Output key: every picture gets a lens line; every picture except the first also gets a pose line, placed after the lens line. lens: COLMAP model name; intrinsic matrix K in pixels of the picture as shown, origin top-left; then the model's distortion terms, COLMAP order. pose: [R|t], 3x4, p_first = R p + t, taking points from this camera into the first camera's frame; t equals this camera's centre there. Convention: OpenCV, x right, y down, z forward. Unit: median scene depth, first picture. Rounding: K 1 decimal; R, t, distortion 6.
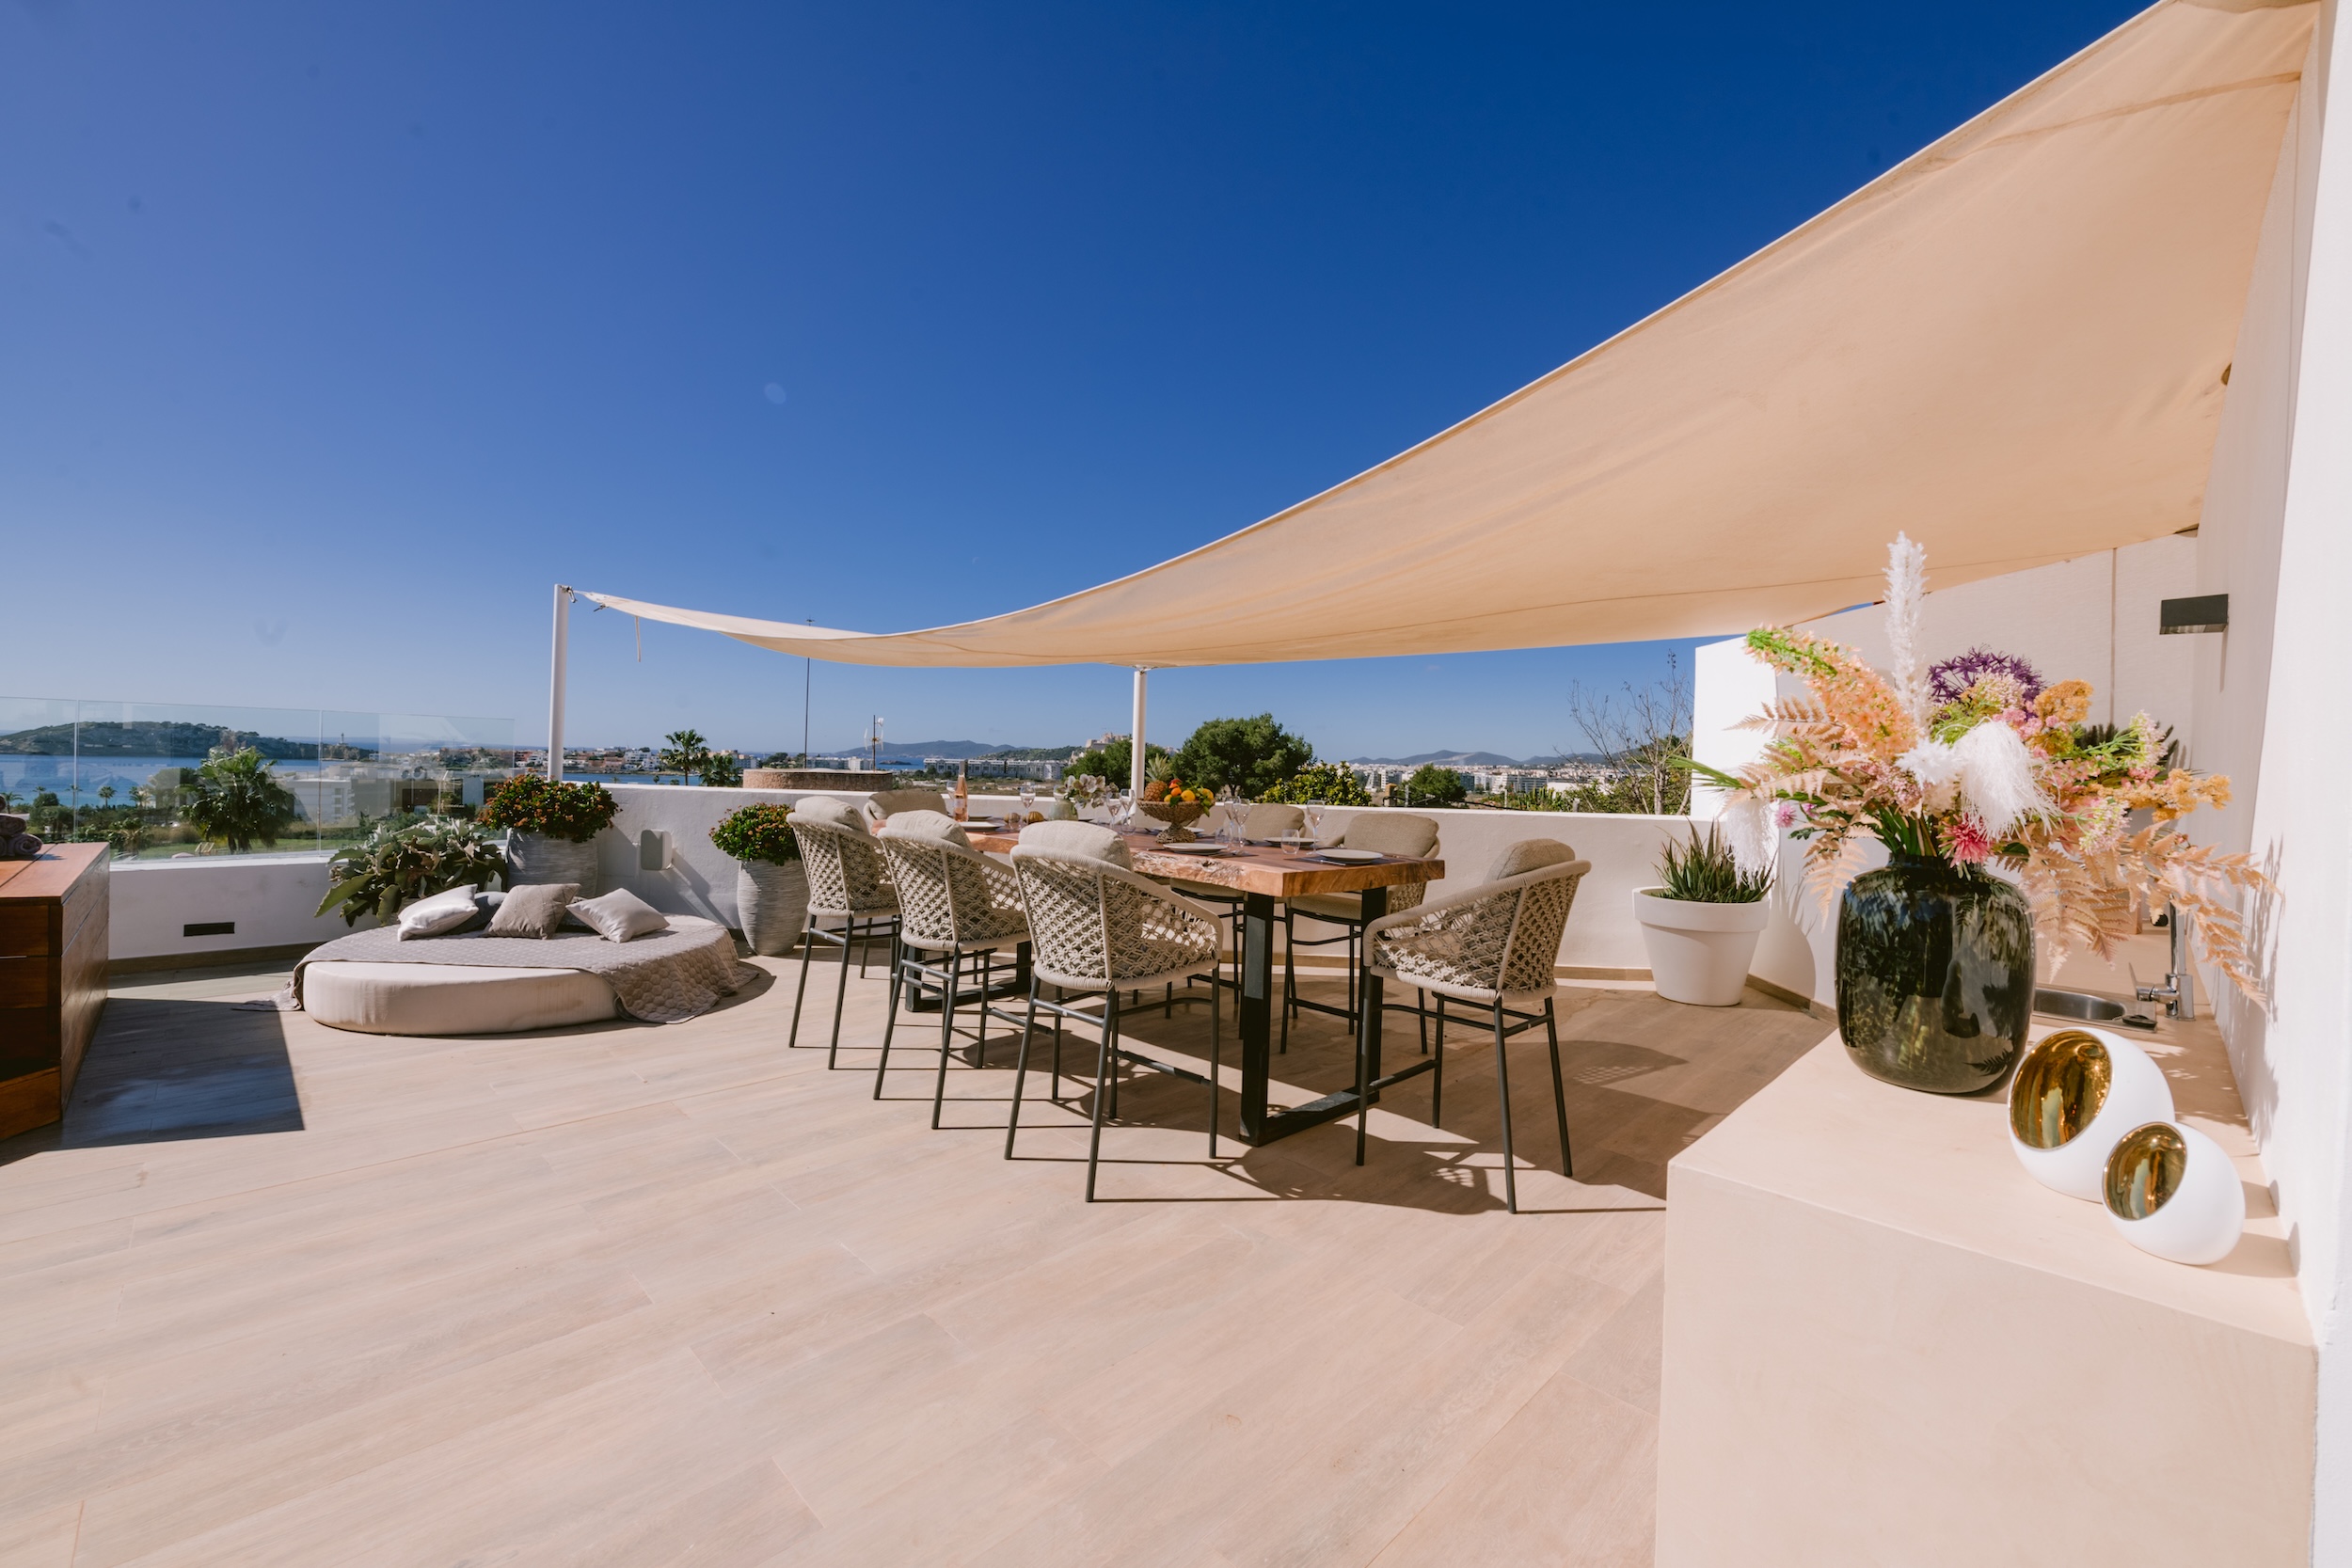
lens RADIAL K [[931.4, 0, 1212.3], [0, 931.4, 782.3], [0, 0, 1]] dist [-0.008228, 0.000289]
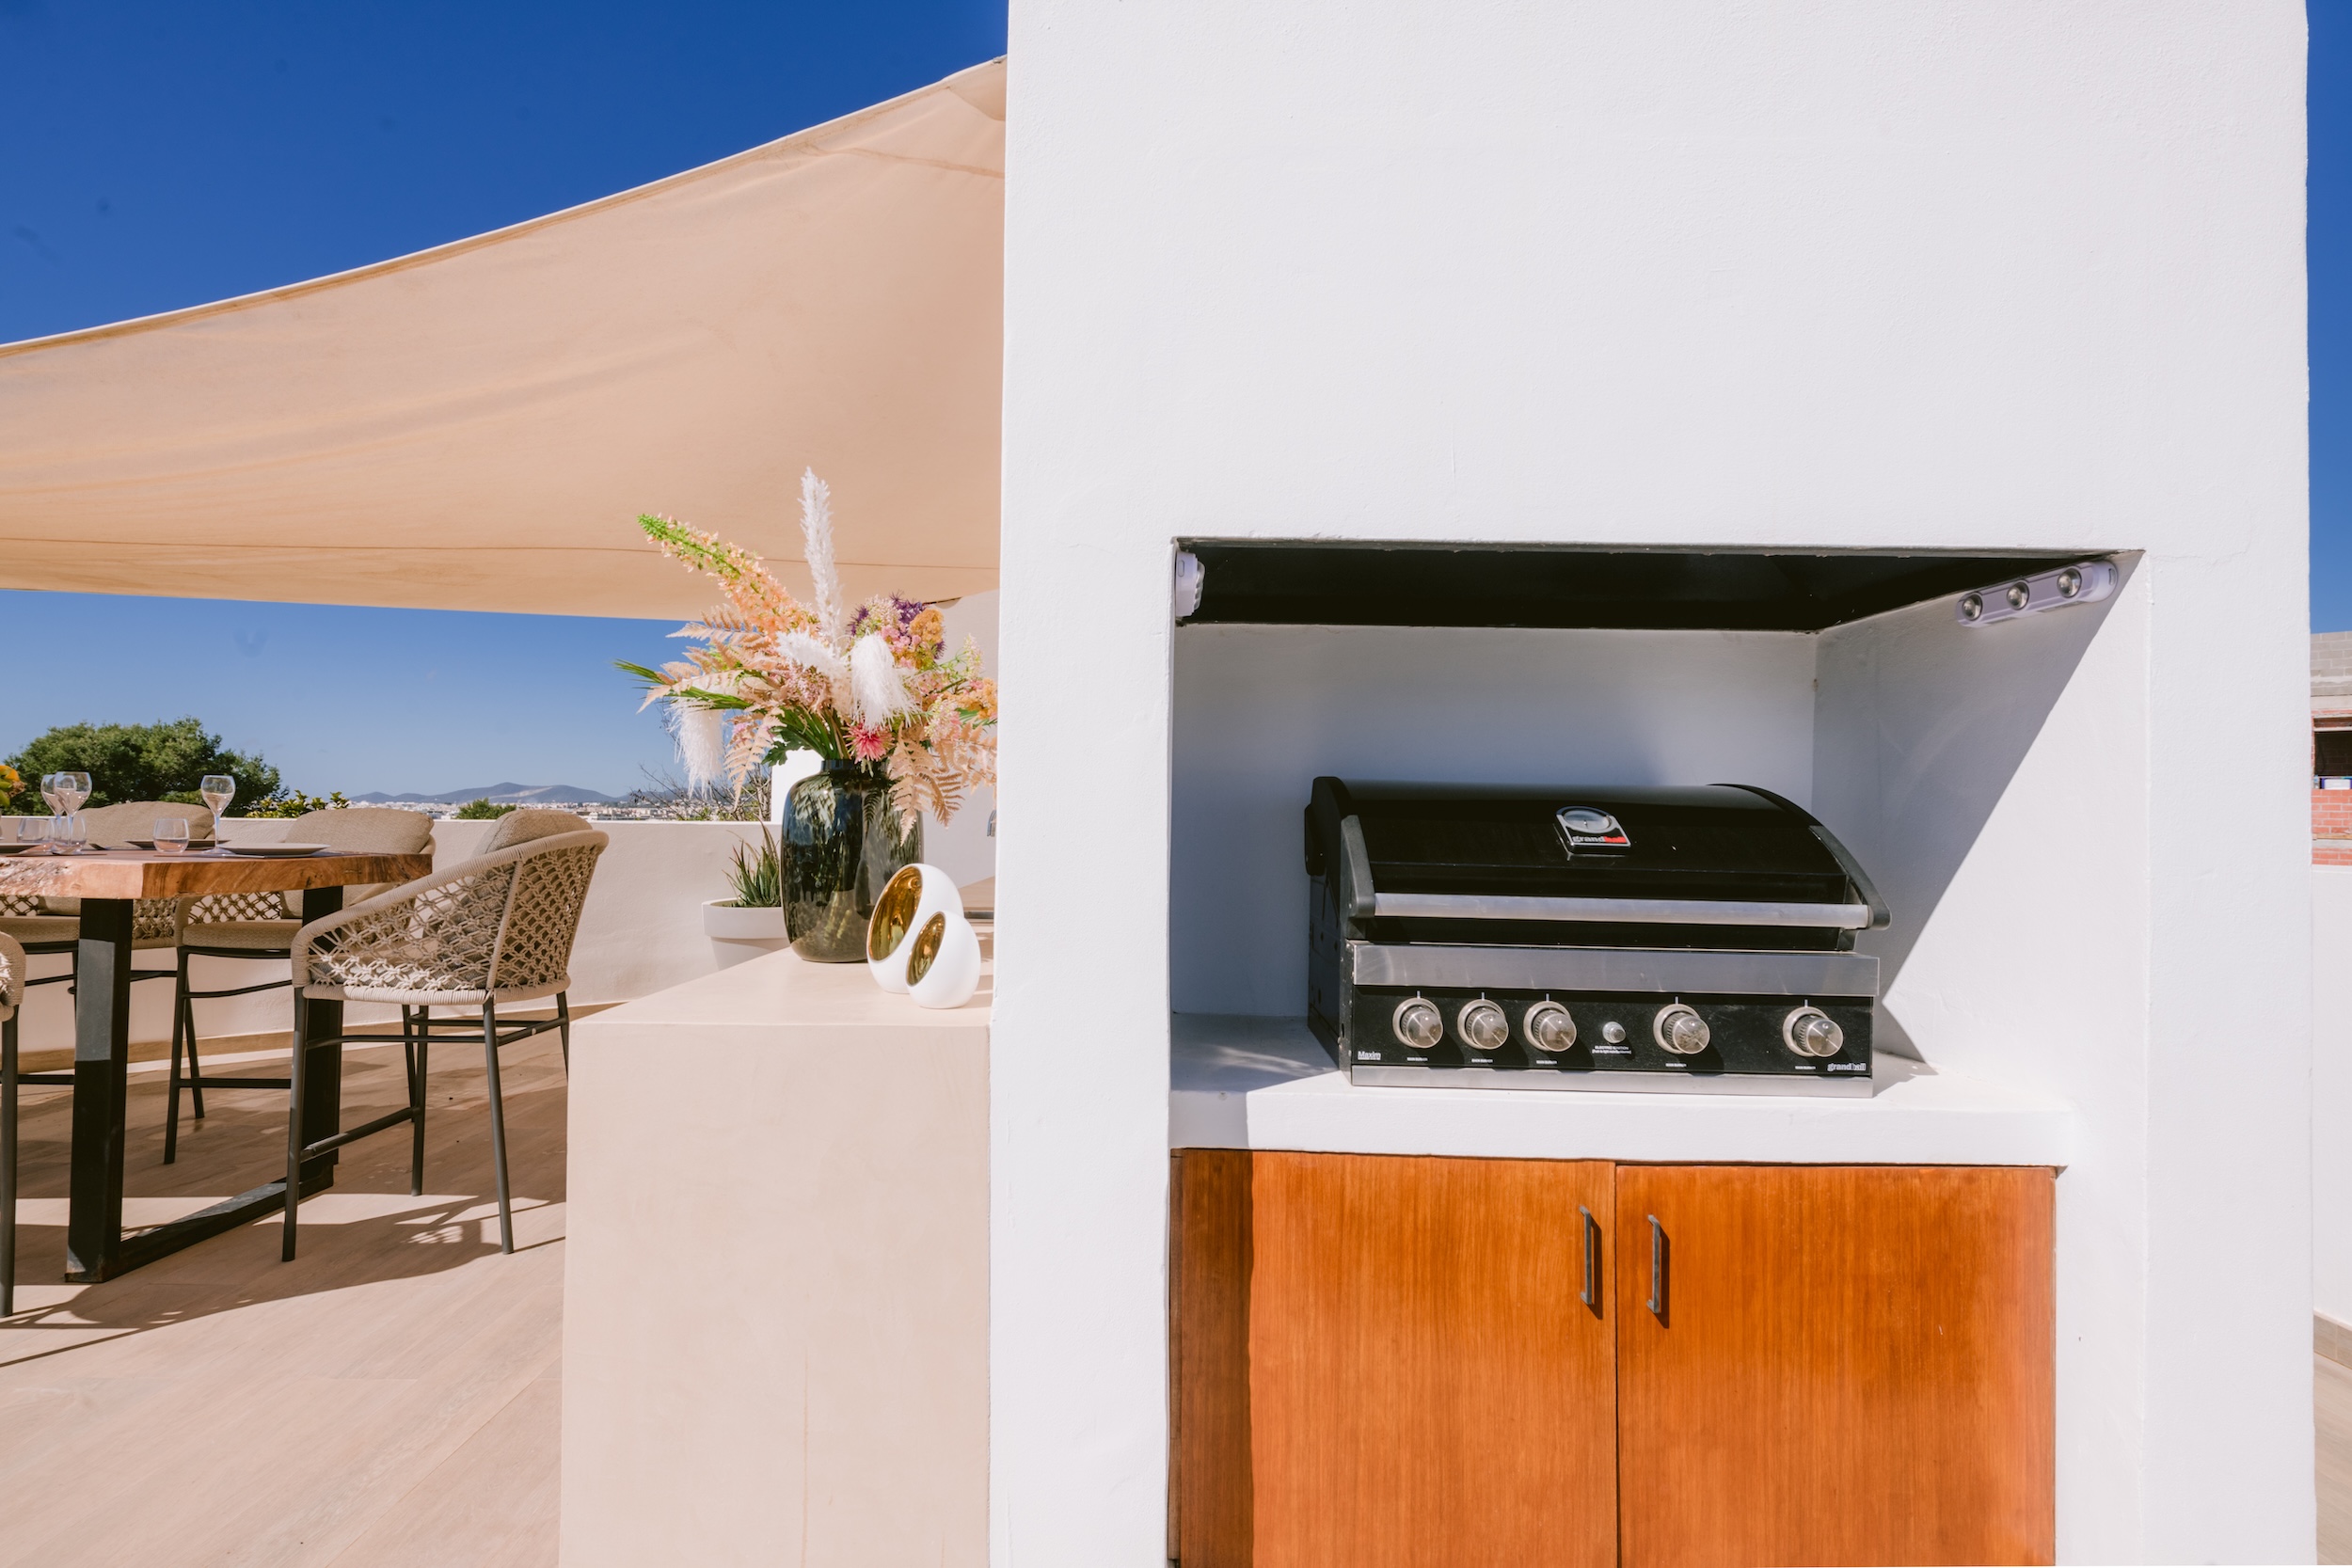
lens RADIAL K [[1133.2, 0, 1165.6], [0, 1133.2, 816.5], [0, 0, 1]] dist [0.006832, -0.004308]
pose [[0.722974, -0.003524, 0.690866, 0.038620], [0.013643, 0.999865, -0.009176, 0.074385], [-0.690741, 0.016059, 0.722924, -0.128525]]
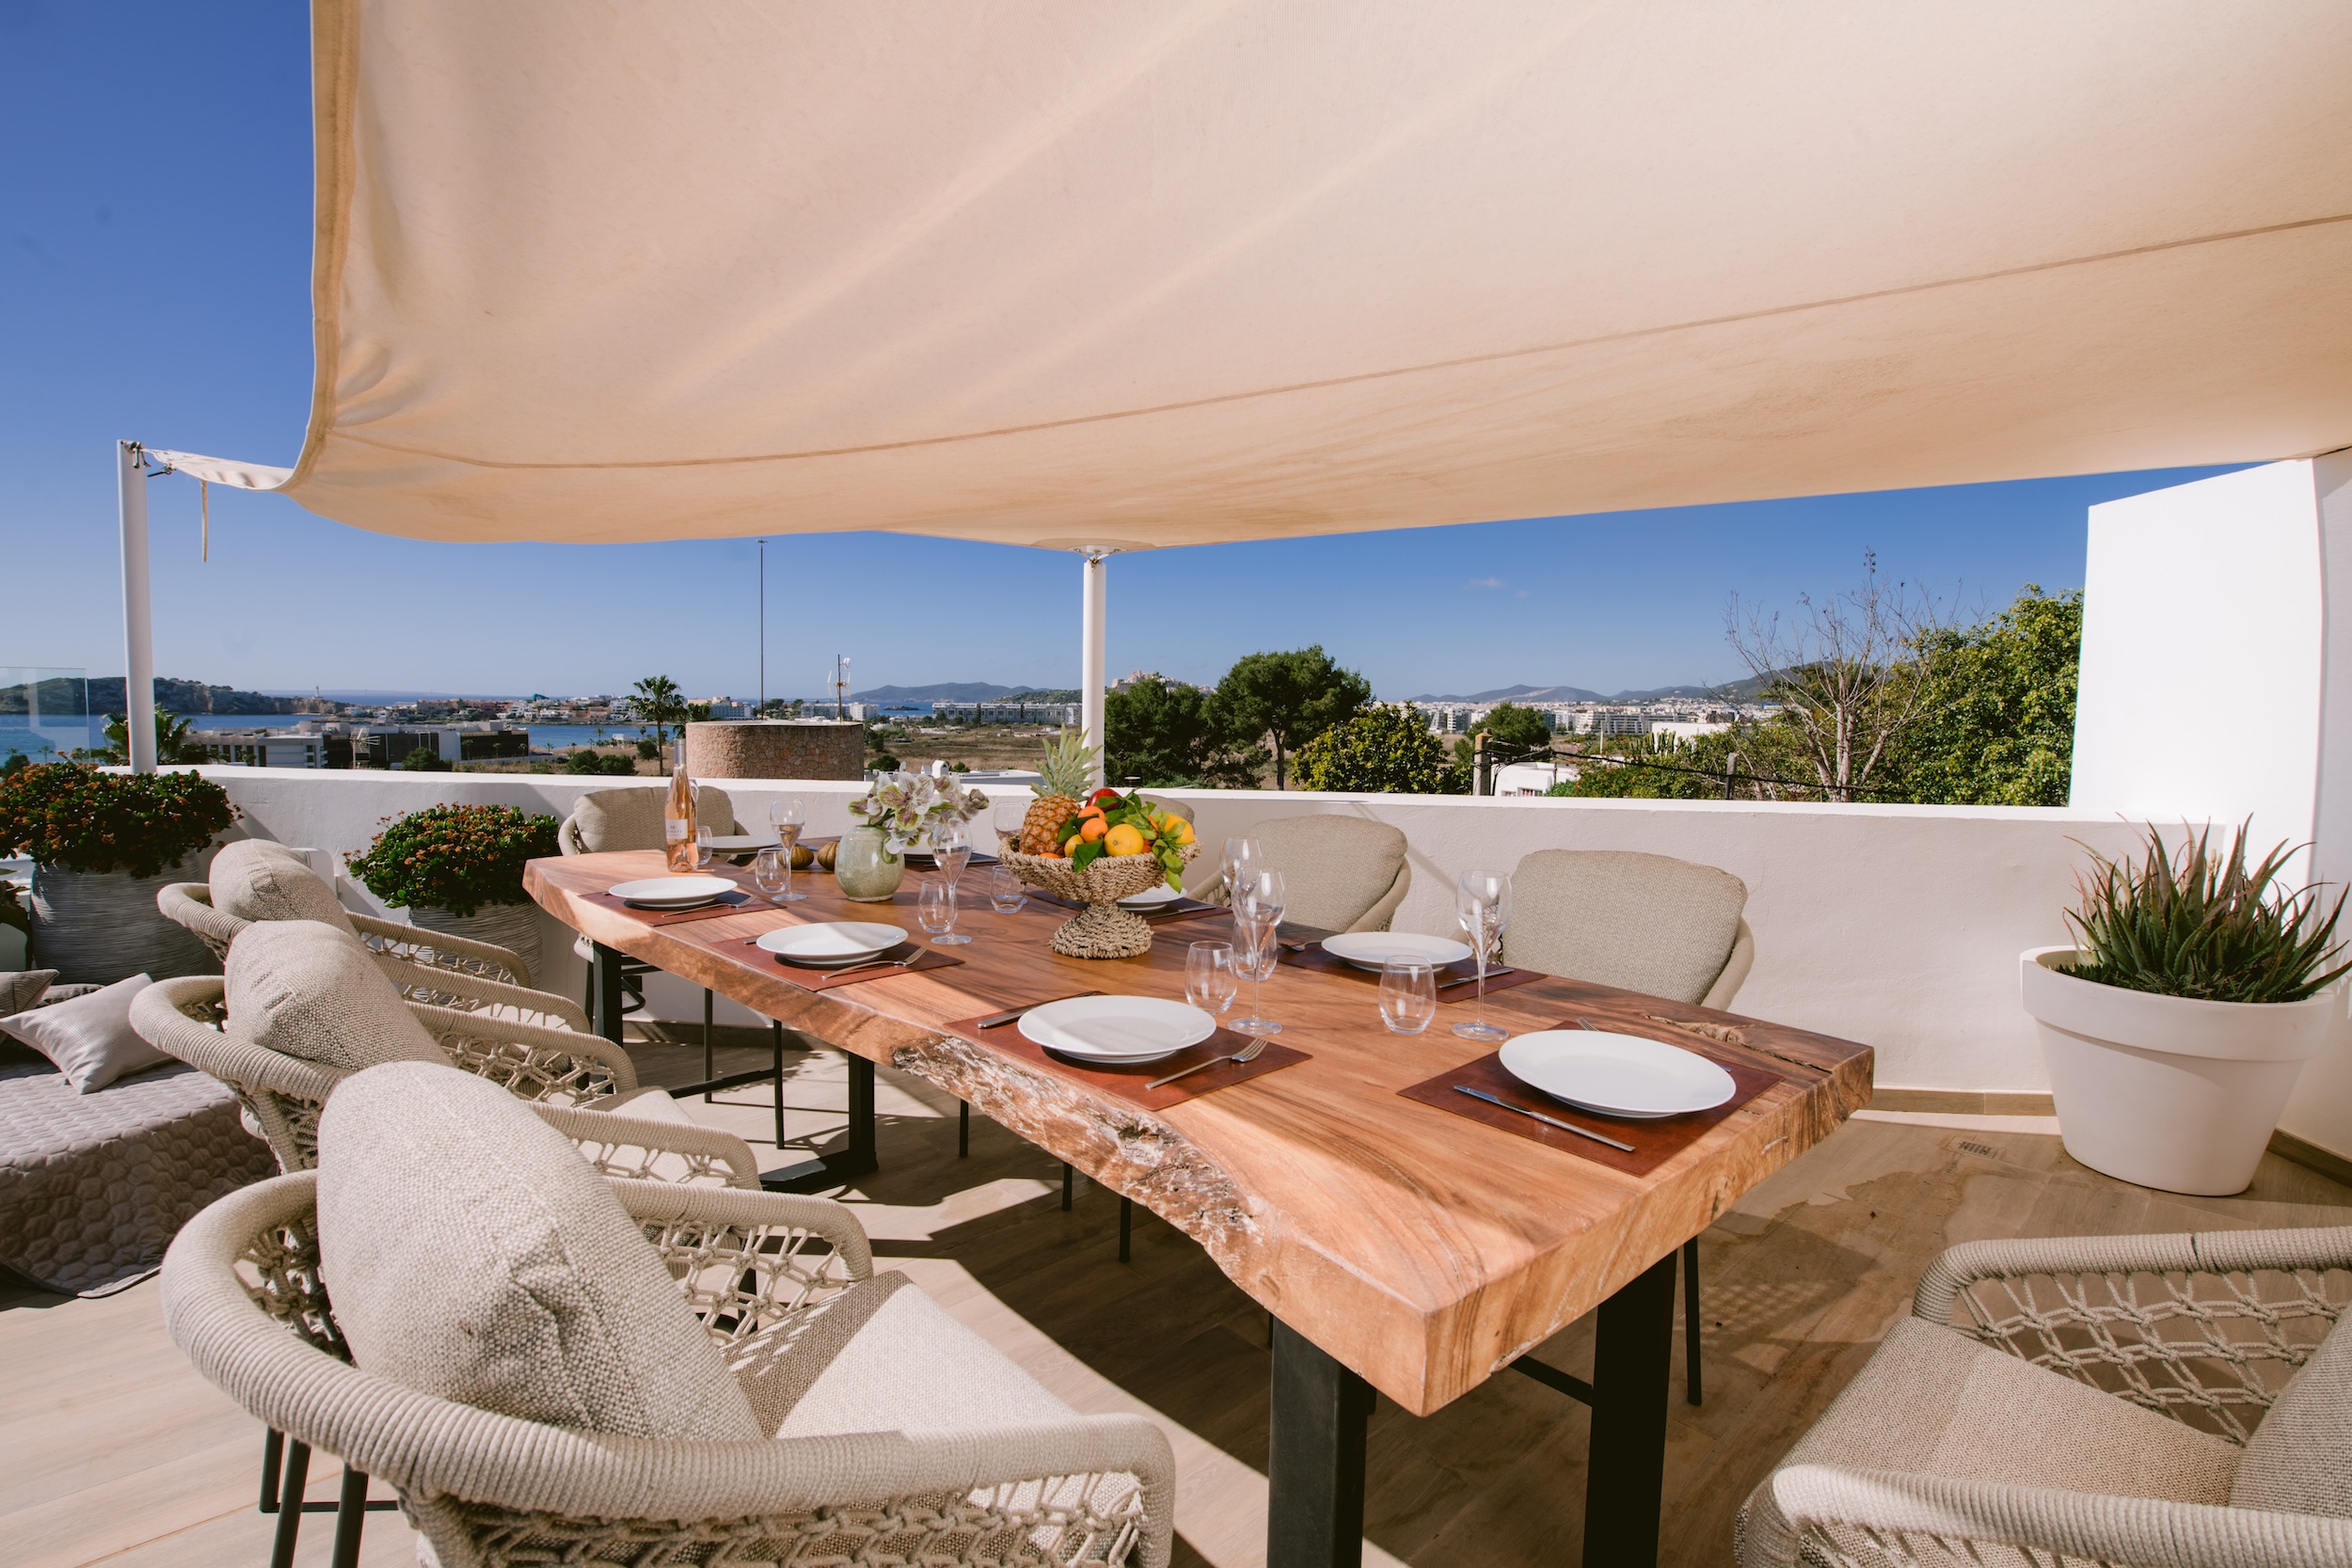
lens RADIAL K [[1030.4, 0, 1187.8], [0, 1030.4, 781.7], [0, 0, 1]] dist [-0.012740, -0.000228]
pose [[0.997791, -0.009050, -0.065812, 0.020225], [0.012669, 0.998418, 0.054785, -0.022803], [0.065212, -0.055498, 0.996327, 0.423943]]
